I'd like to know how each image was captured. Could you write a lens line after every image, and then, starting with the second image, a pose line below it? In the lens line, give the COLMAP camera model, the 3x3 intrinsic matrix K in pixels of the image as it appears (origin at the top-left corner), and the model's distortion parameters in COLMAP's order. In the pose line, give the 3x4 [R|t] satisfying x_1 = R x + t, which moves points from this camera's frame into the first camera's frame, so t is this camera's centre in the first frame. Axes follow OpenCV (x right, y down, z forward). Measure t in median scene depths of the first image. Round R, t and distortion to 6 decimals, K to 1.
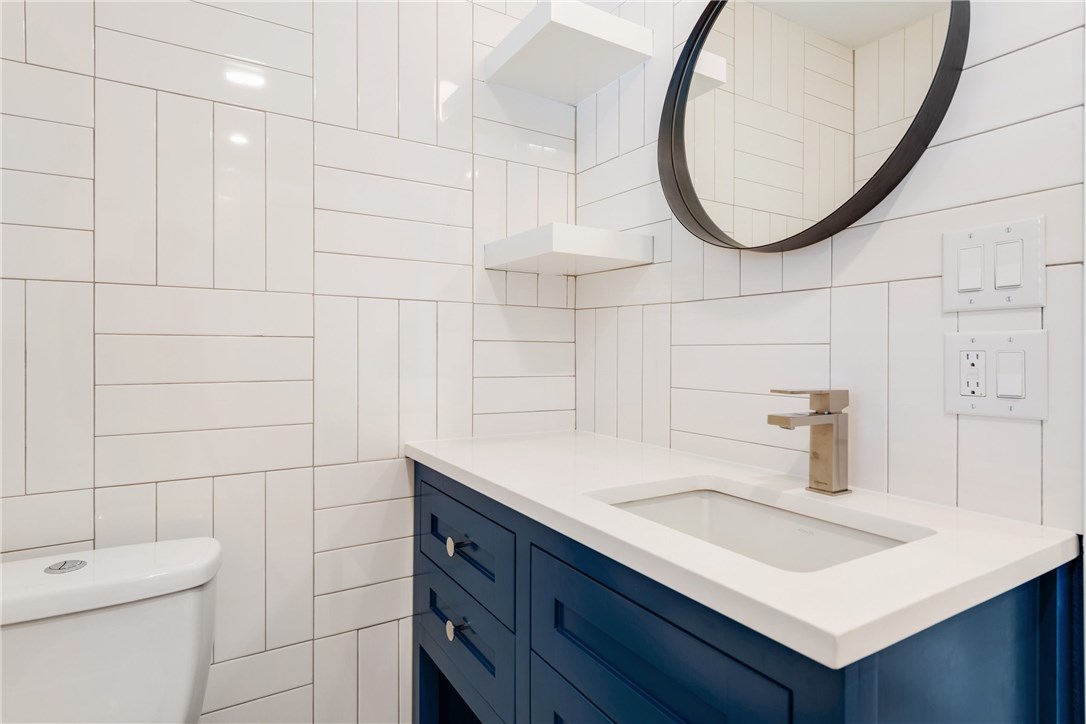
lens RADIAL K [[581.1, 0, 543.0], [0, 581.1, 362.0], [0, 0, 1]] dist [0.000788, 0.000038]
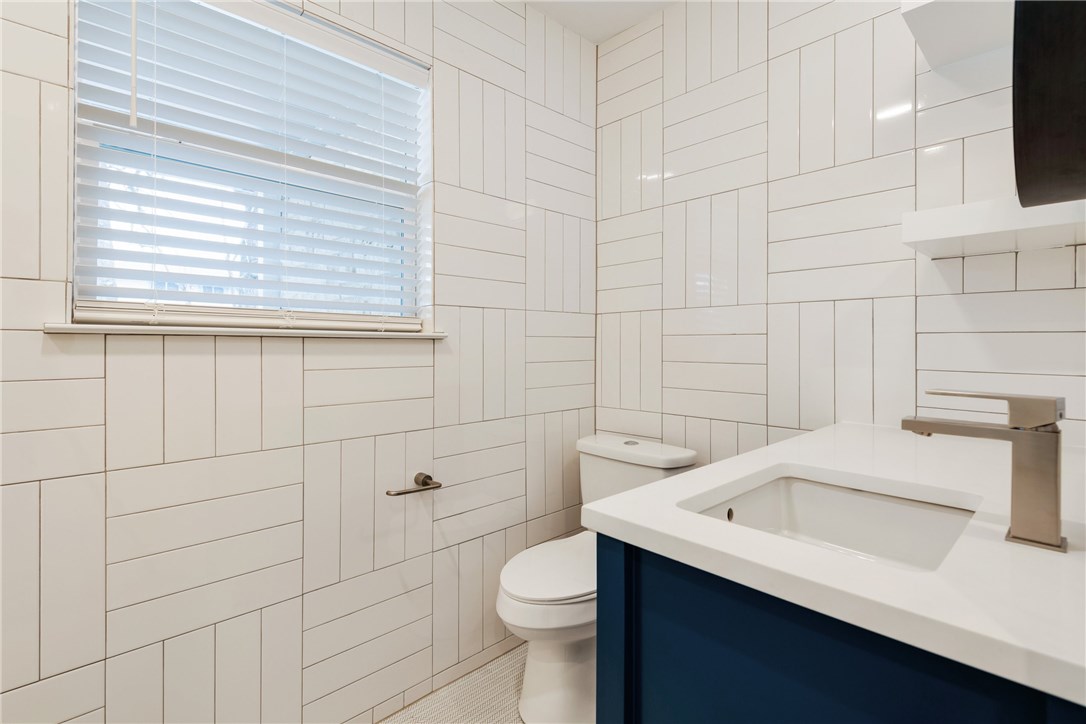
lens RADIAL K [[499.7, 0, 543.0], [0, 499.7, 362.0], [0, 0, 1]] dist [0.000106, 0.000028]
pose [[0.210123, 0.032384, -0.977139, 0.688940], [-0.019157, 0.999396, 0.029002, 0.000674], [0.977487, 0.012626, 0.210616, 0.208822]]
